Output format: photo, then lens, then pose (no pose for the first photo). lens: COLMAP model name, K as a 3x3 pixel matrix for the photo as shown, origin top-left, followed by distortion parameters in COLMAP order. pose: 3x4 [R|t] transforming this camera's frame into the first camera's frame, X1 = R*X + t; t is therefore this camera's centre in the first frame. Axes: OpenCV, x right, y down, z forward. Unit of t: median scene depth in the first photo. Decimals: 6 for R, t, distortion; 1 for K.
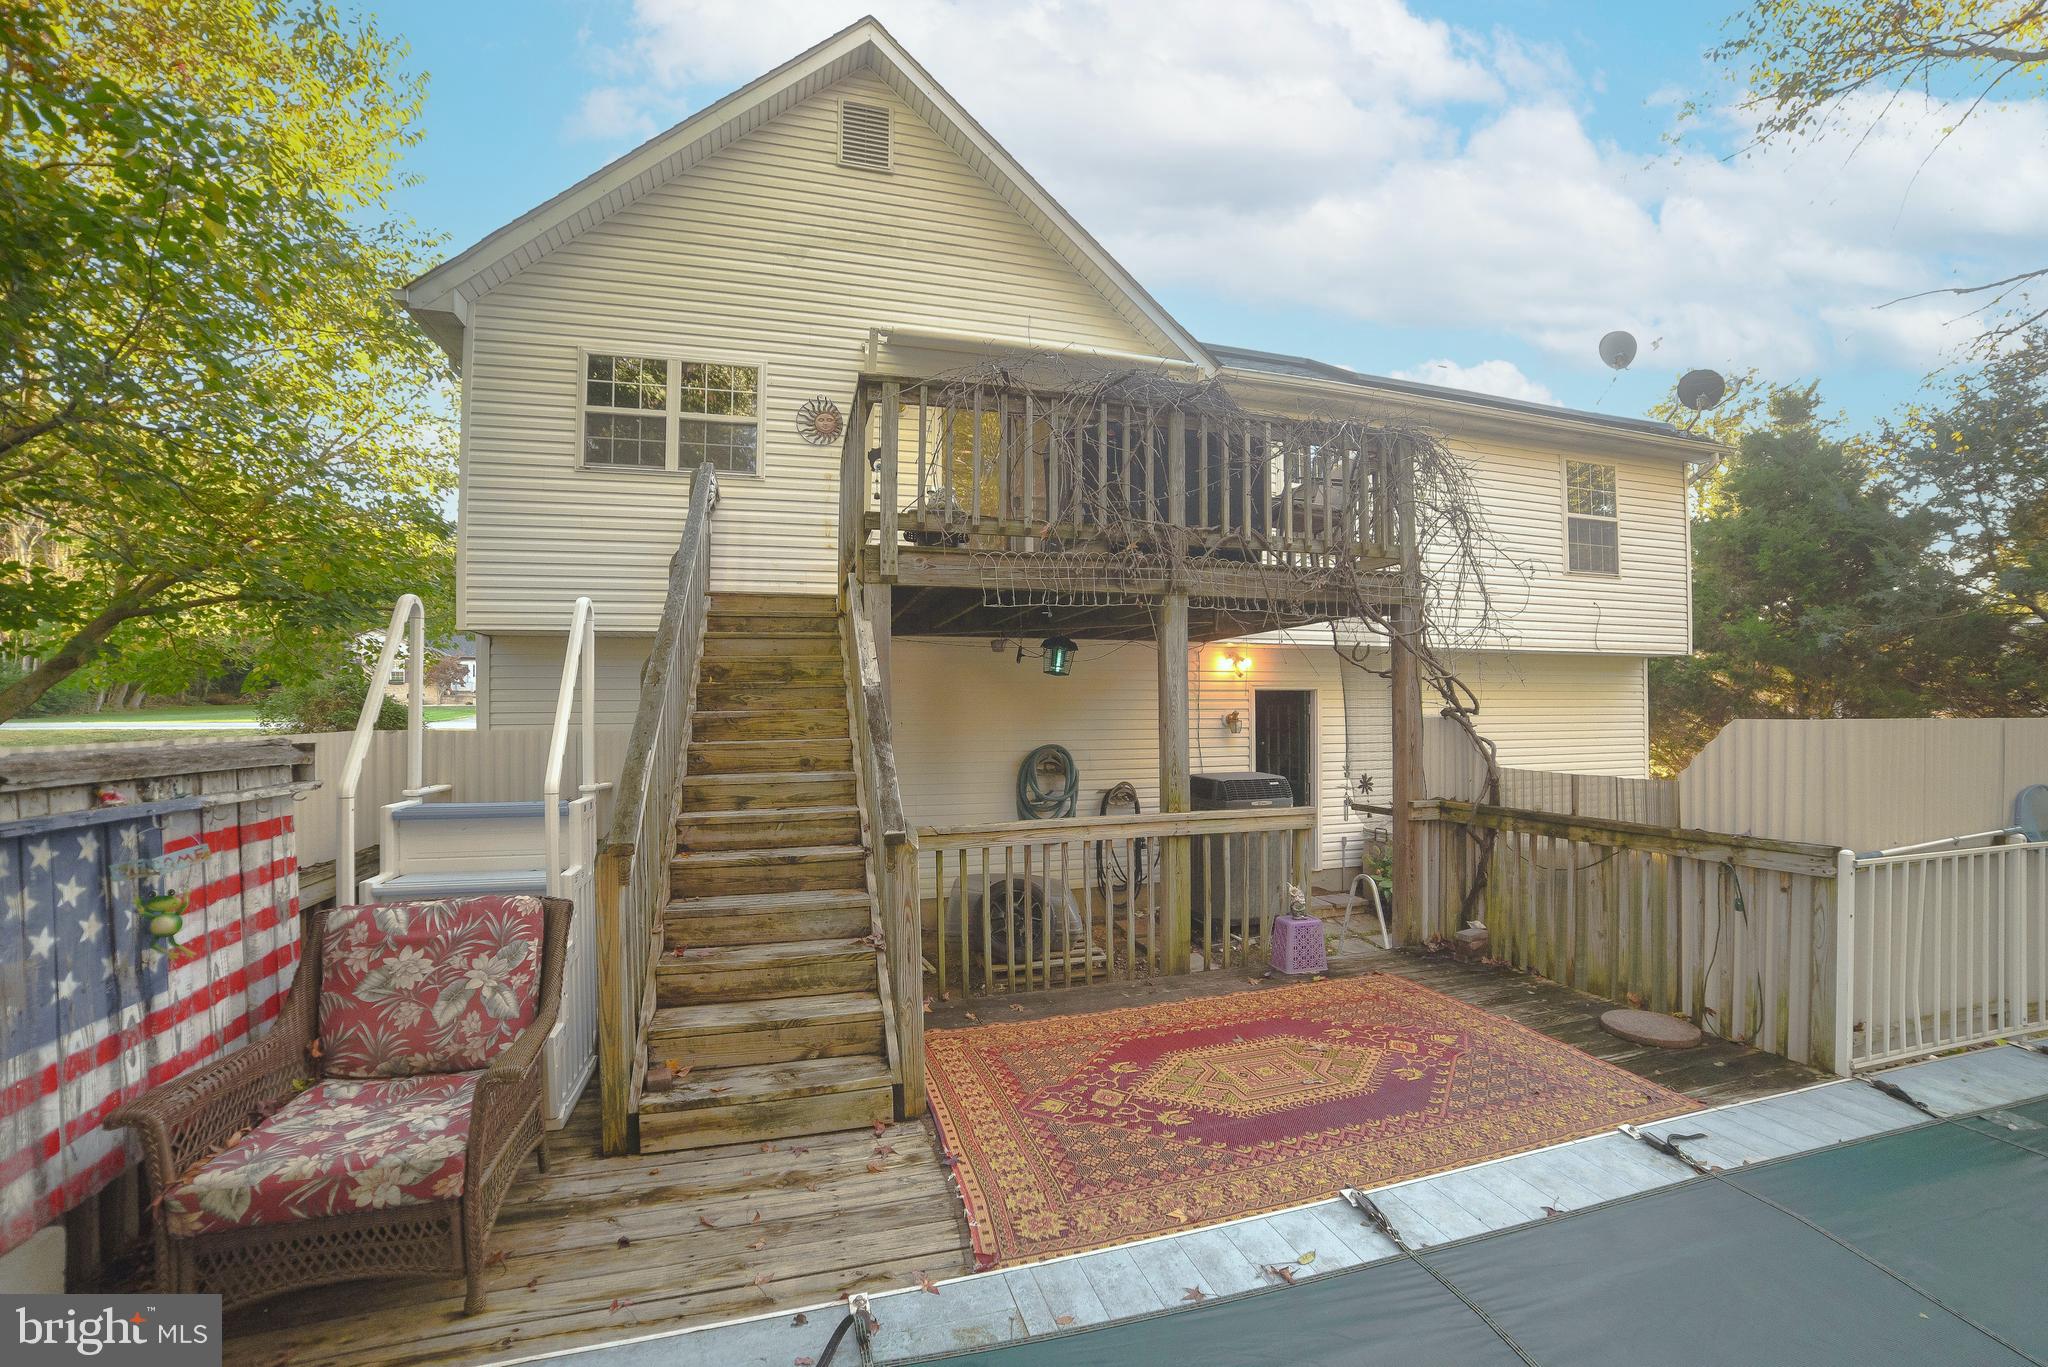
lens RADIAL K [[848.1, 0, 1025.9], [0, 848.1, 705.6], [0, 0, 1]] dist [-0.100748, 0.043130]
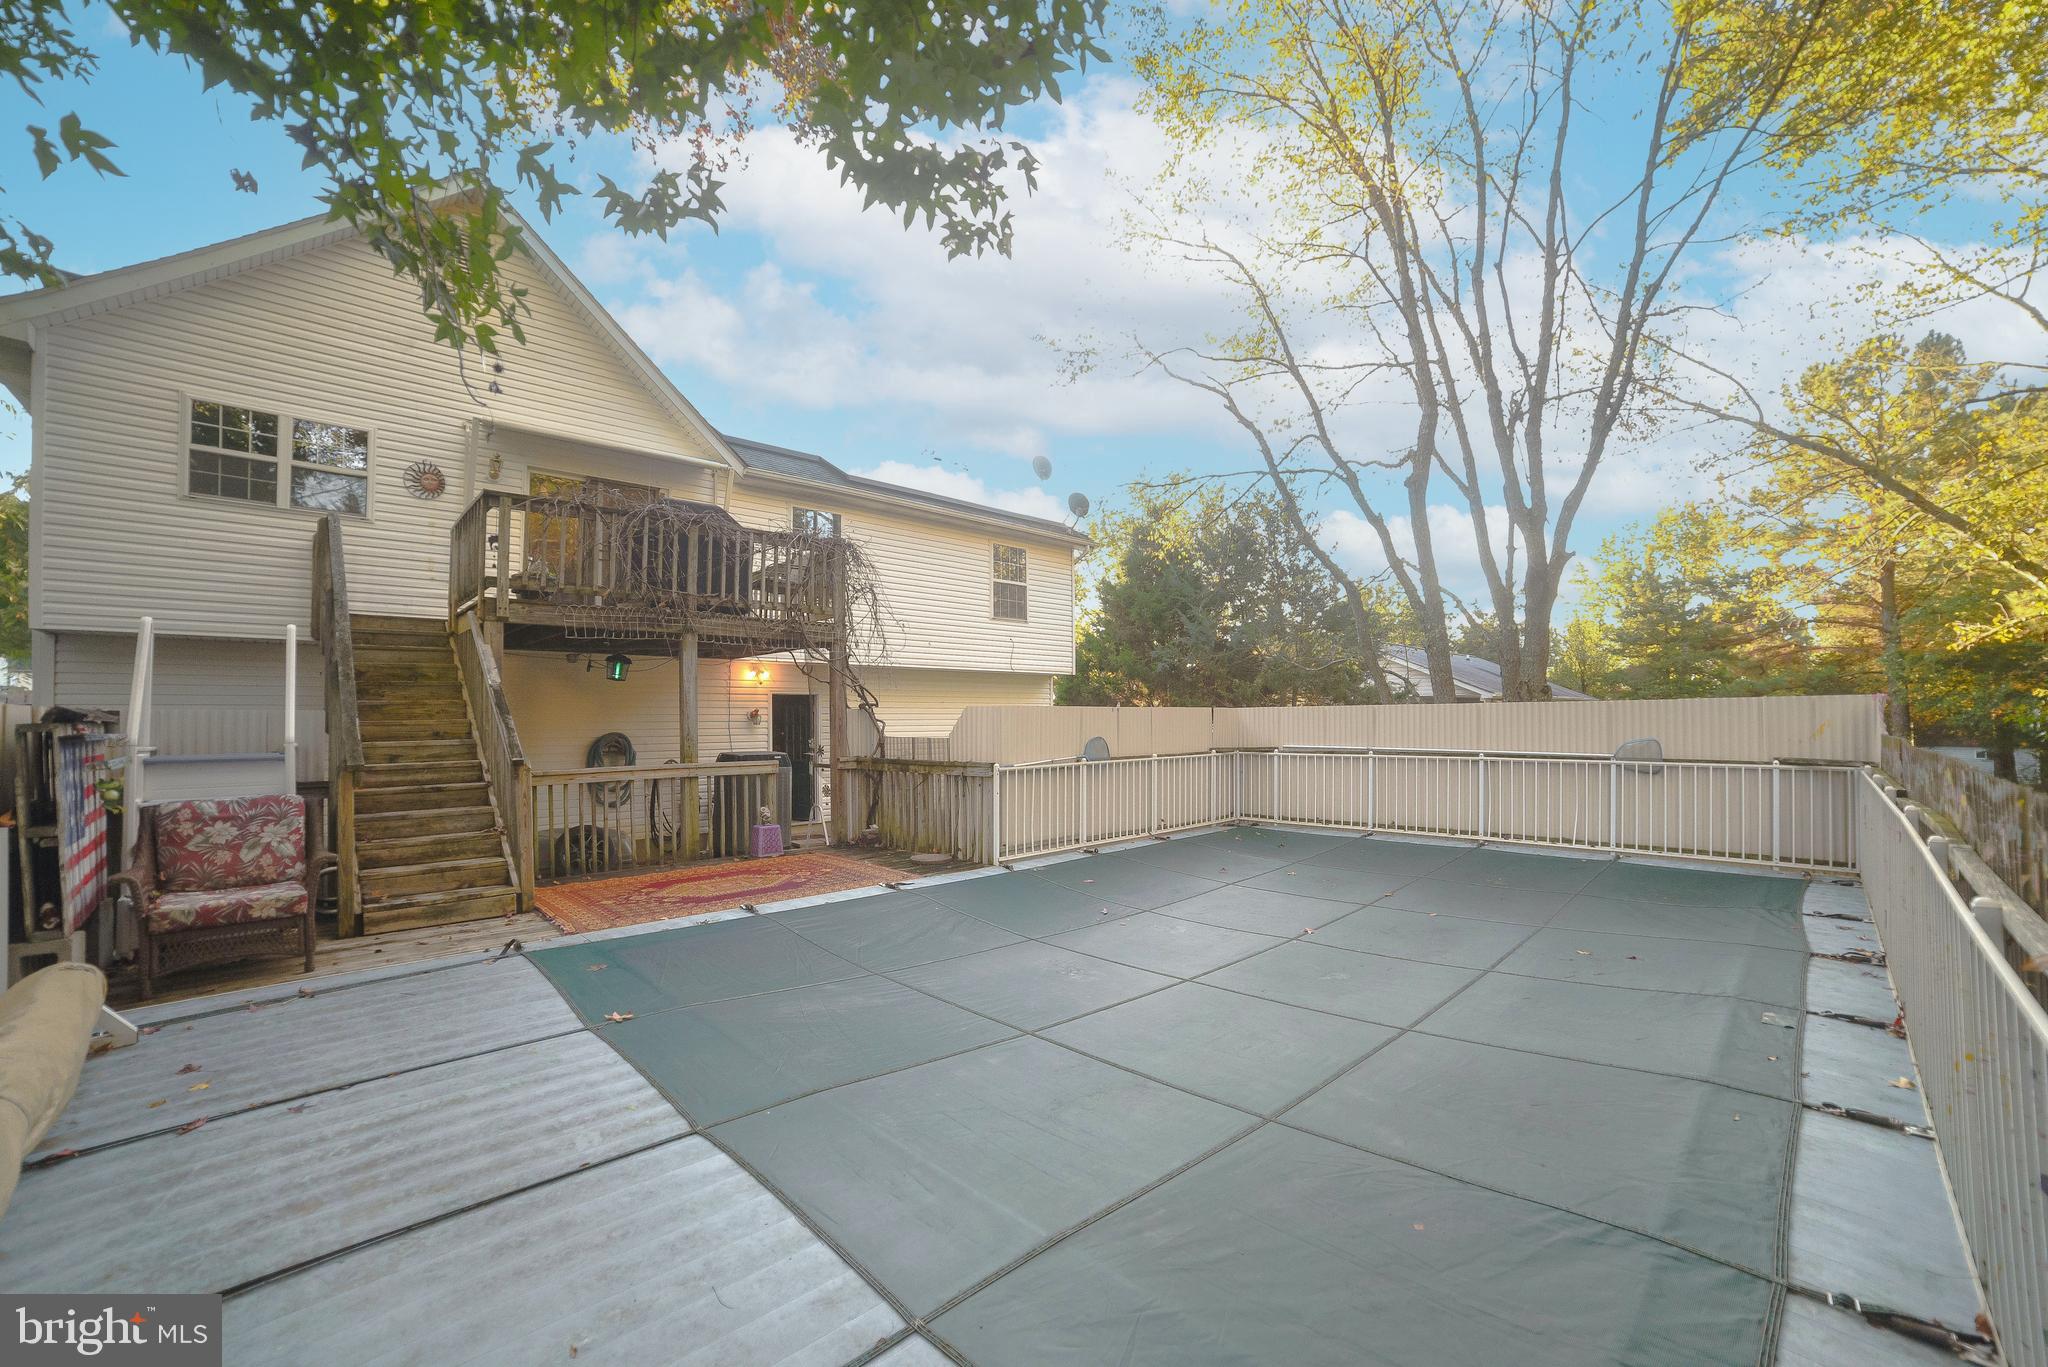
lens RADIAL K [[848.1, 0, 1025.9], [0, 848.1, 705.6], [0, 0, 1]] dist [-0.100748, 0.043130]
pose [[0.888479, 0.006752, 0.458868, 0.010780], [-0.000843, 0.999914, -0.013080, 0.036308], [-0.458917, 0.011234, 0.888408, -0.846295]]
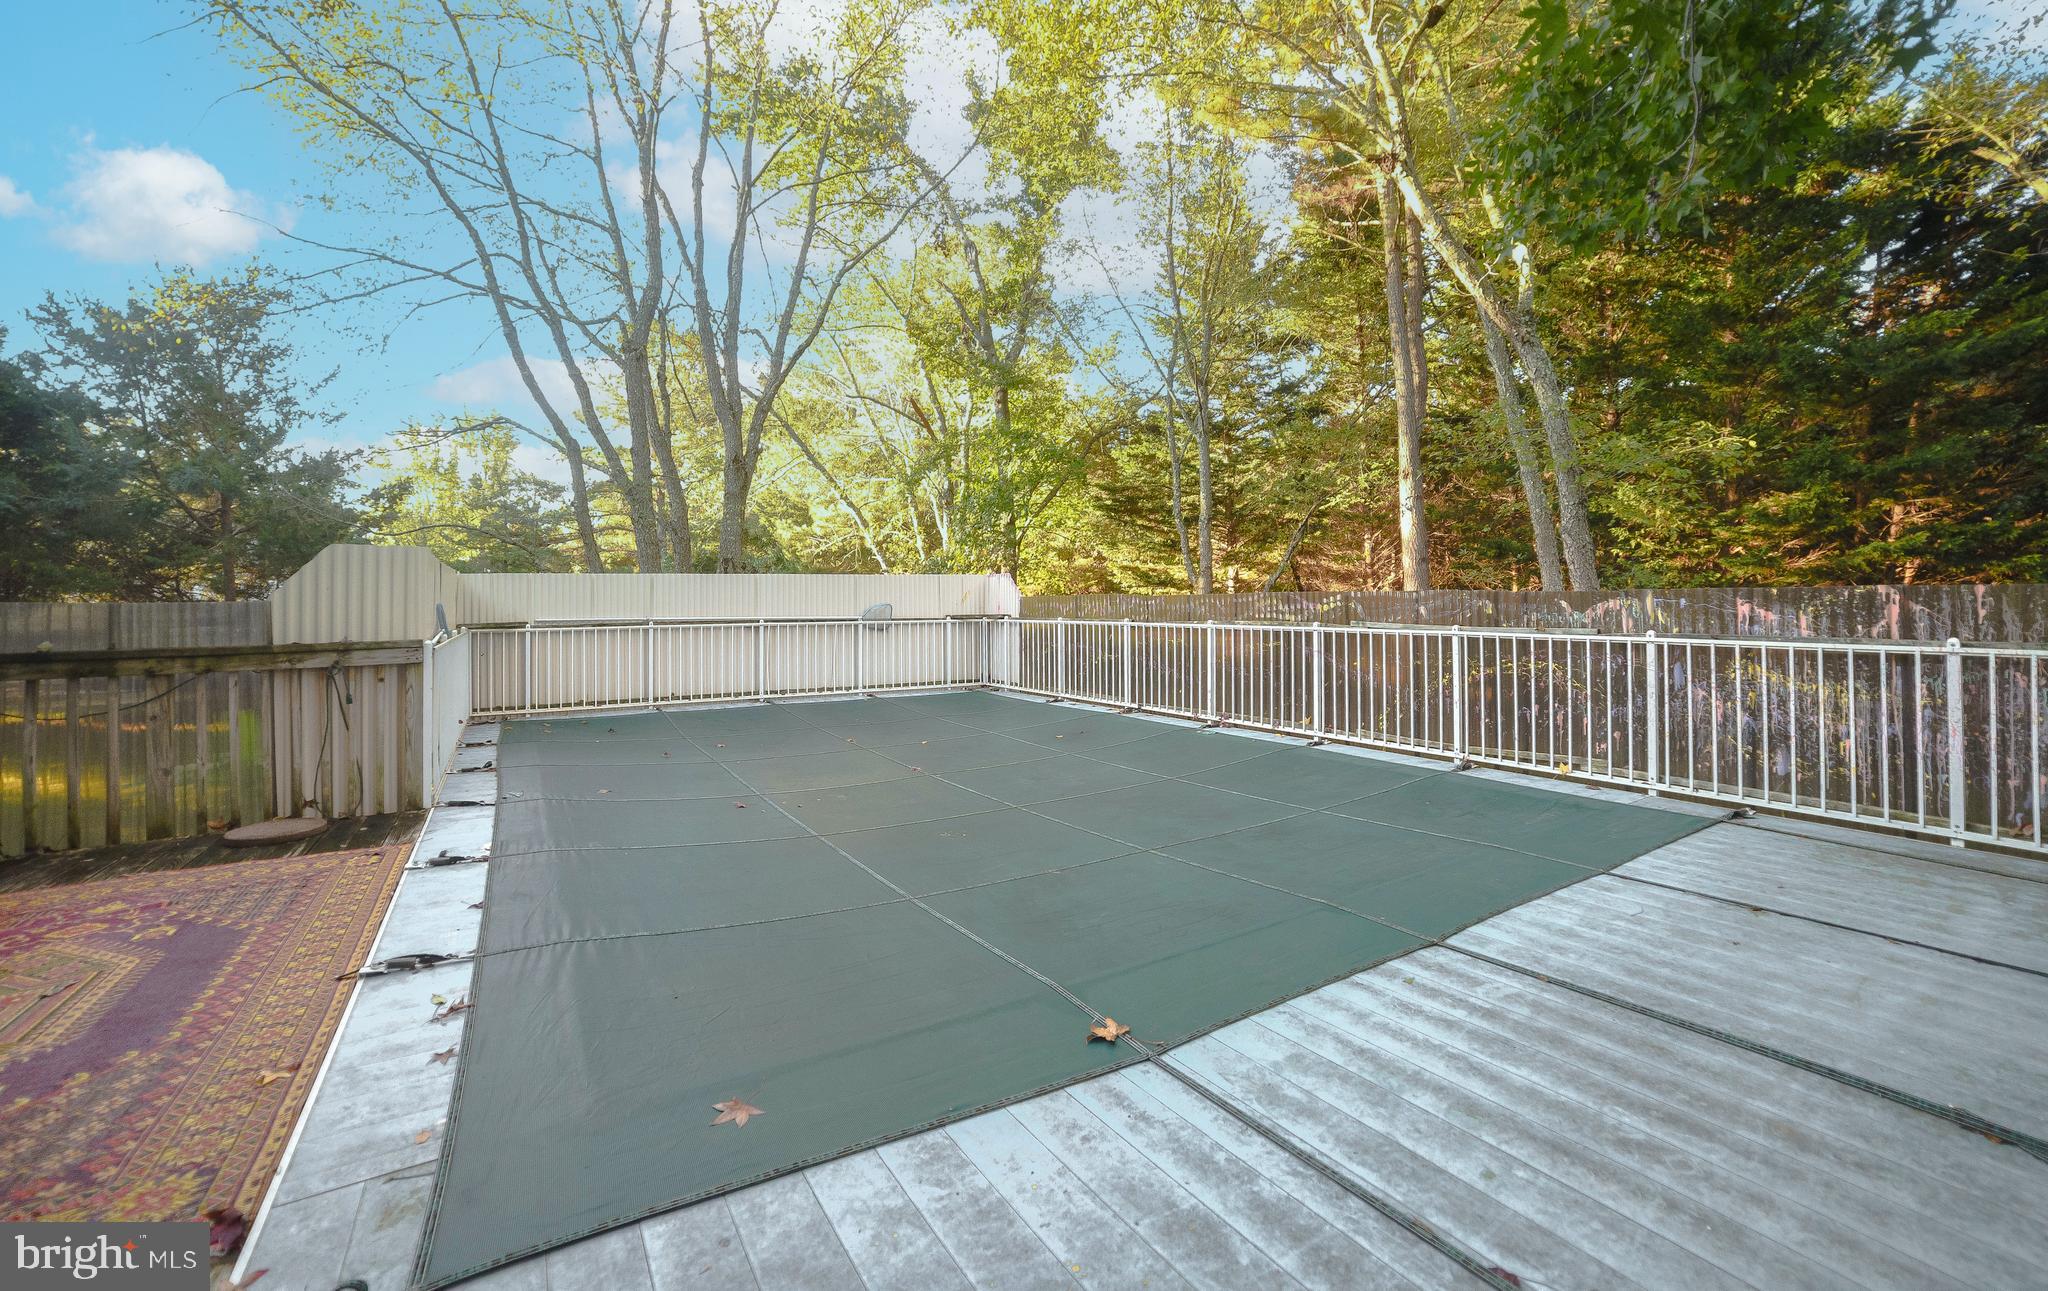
lens RADIAL K [[839.6, 0, 1033.6], [0, 839.6, 599.5], [0, 0, 1]] dist [-0.095414, 0.033881]
pose [[-0.279735, 0.012830, 0.959991, -0.429085], [0.005225, 0.999916, -0.011841, 0.096831], [-0.960063, 0.001704, -0.279779, 0.284510]]
